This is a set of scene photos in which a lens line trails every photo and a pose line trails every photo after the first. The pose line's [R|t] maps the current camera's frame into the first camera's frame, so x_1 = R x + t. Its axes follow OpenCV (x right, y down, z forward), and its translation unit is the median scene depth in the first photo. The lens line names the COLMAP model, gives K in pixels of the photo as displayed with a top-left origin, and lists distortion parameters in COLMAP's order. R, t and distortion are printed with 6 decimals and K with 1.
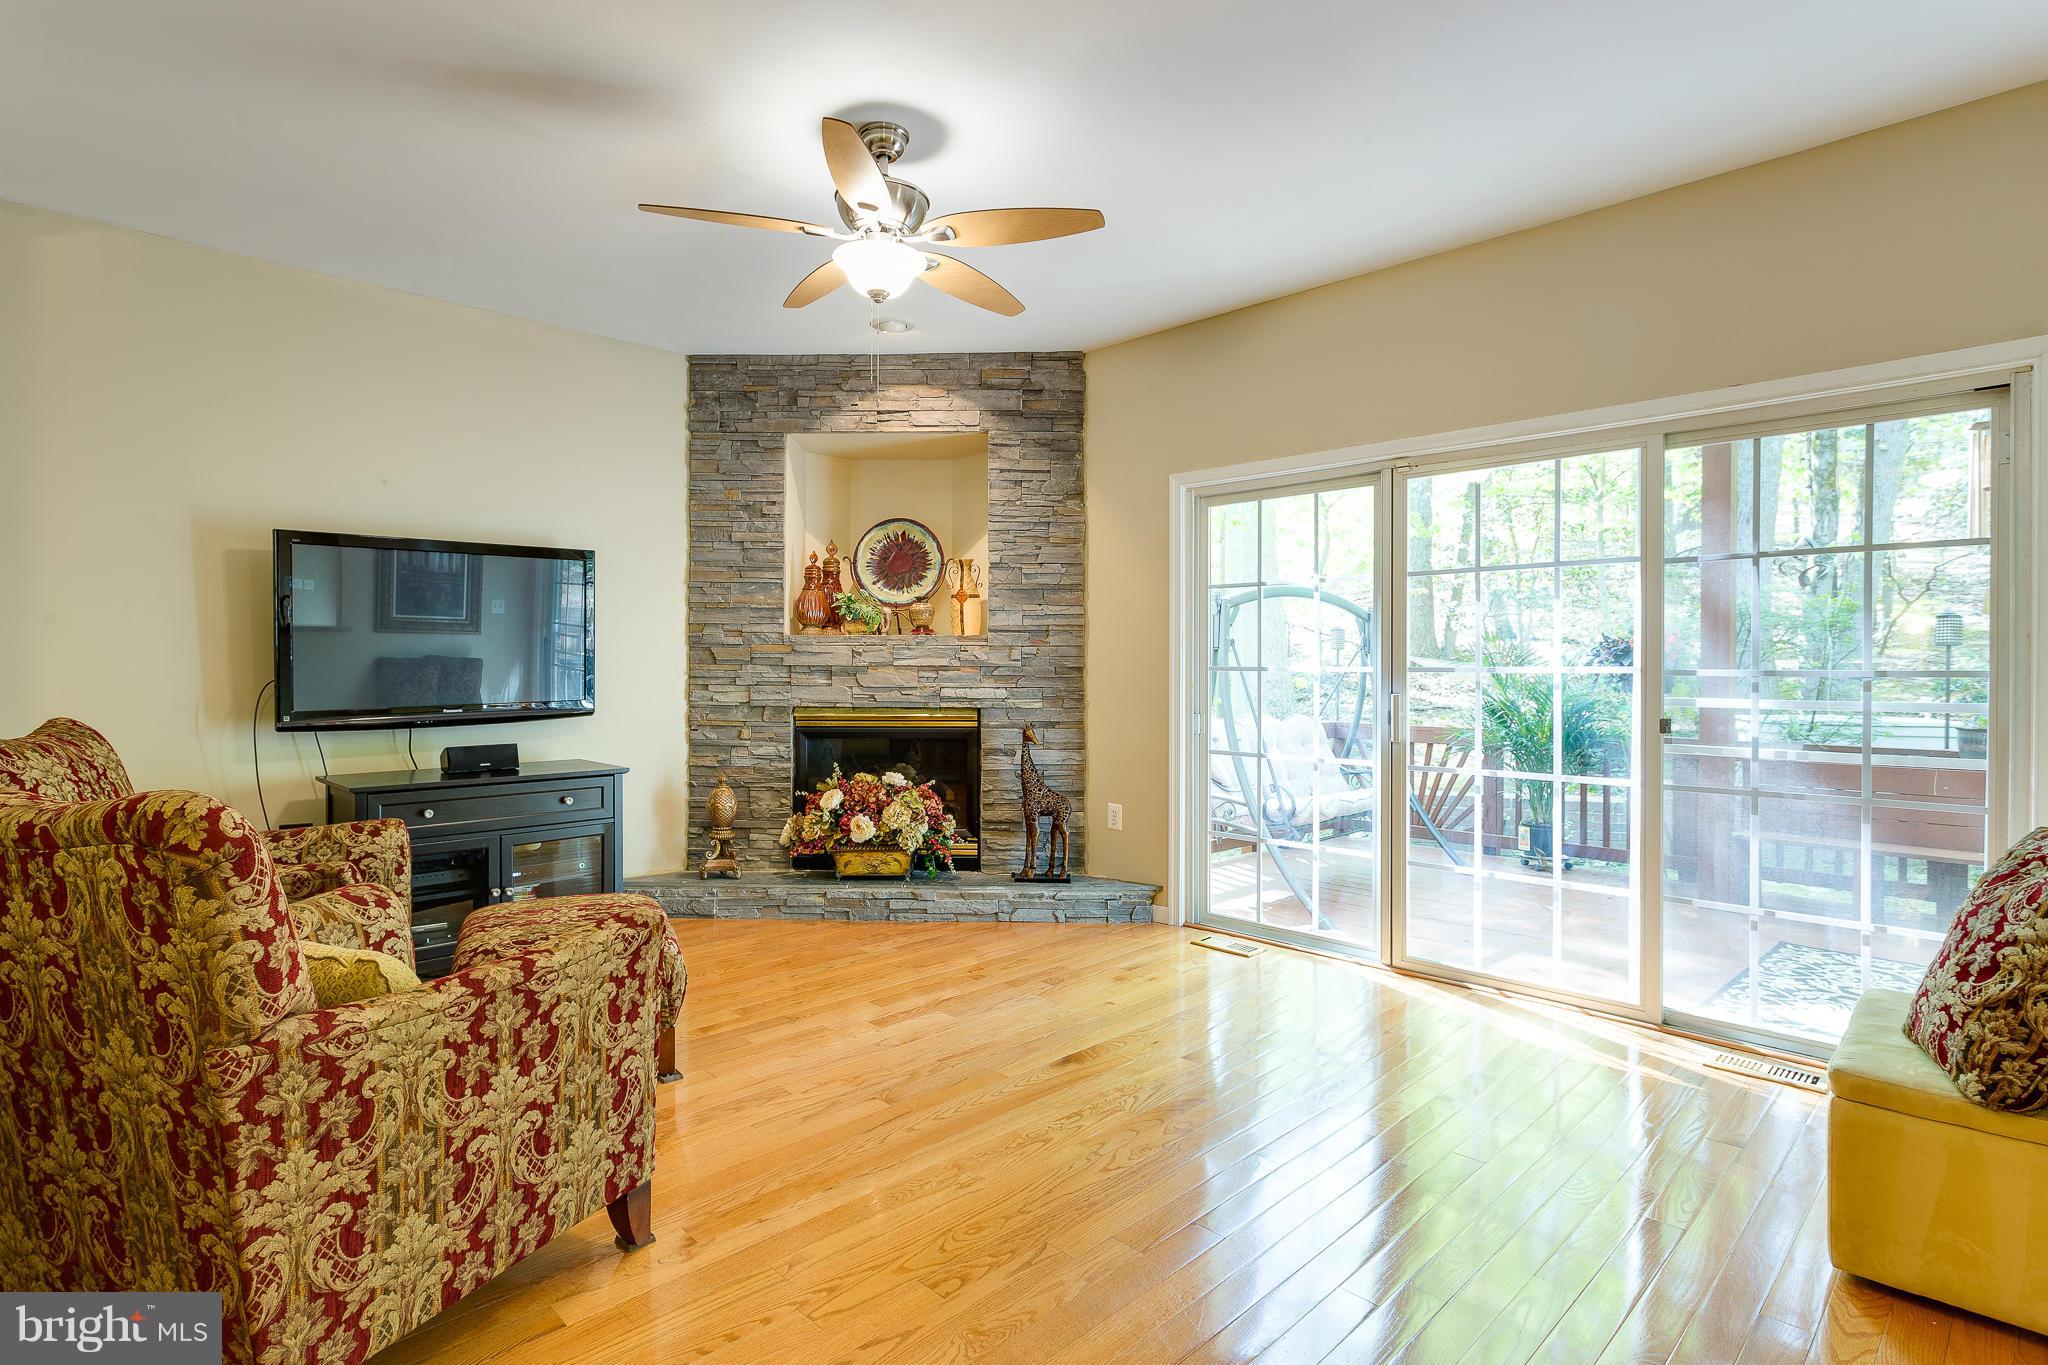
lens RADIAL K [[1024.4, 0, 1023.6], [0, 1024.4, 660.0], [0, 0, 1]] dist [-0.004619, -0.000354]
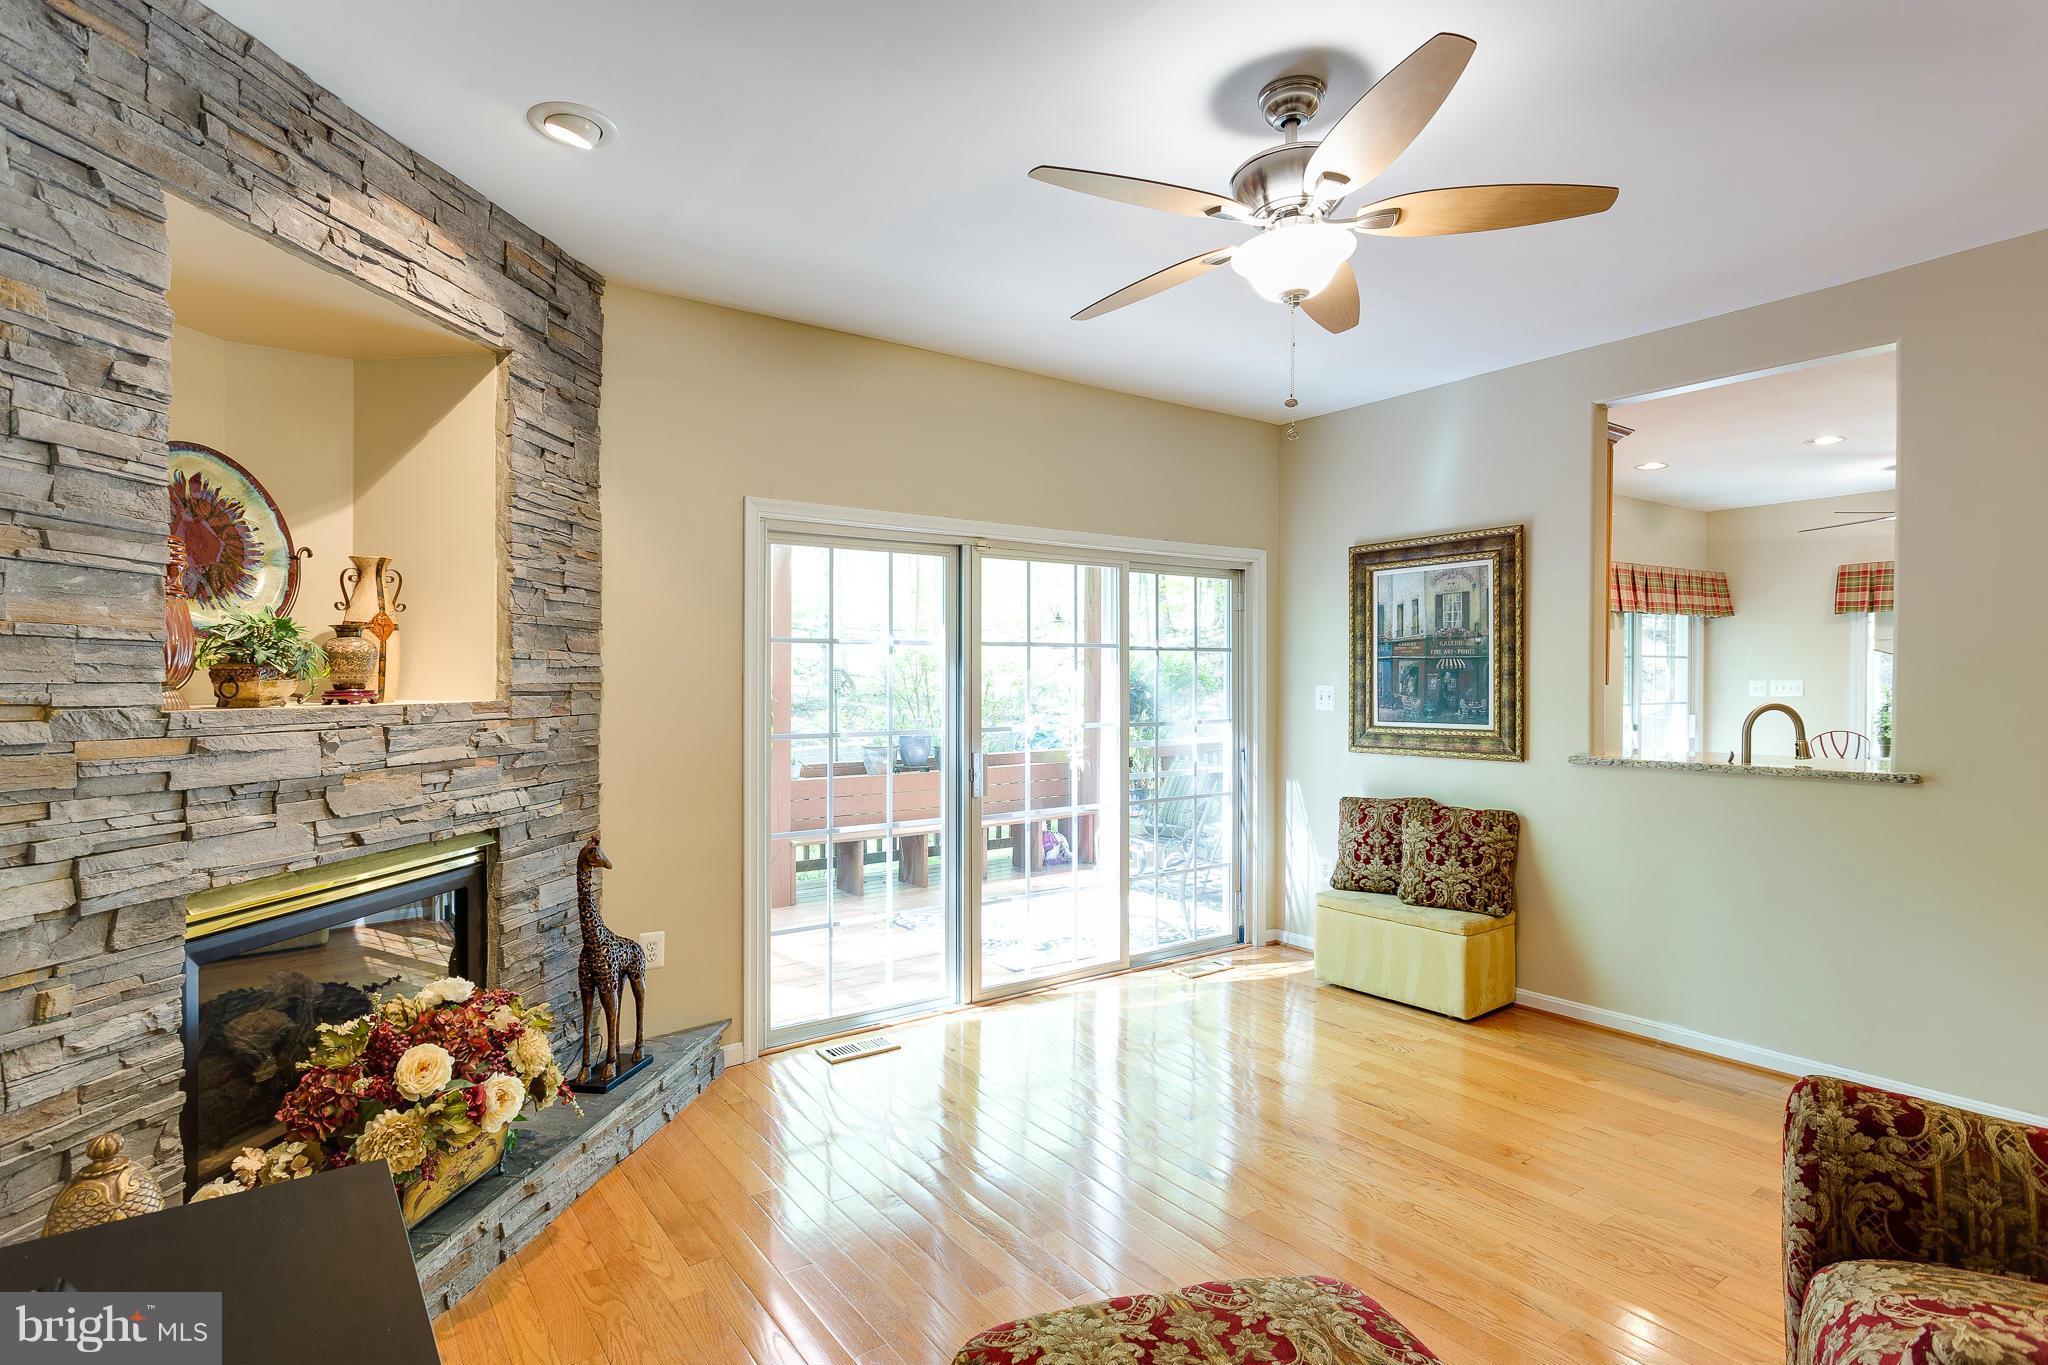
lens RADIAL K [[1011.5, 0, 986.2], [0, 1011.5, 686.9], [0, 0, 1]] dist [0.001893, 0.000895]
pose [[0.176304, -0.008753, 0.984297, -0.554220], [-0.000330, 0.999960, 0.008951, -0.037414], [-0.984336, -0.001903, 0.176294, 0.631979]]
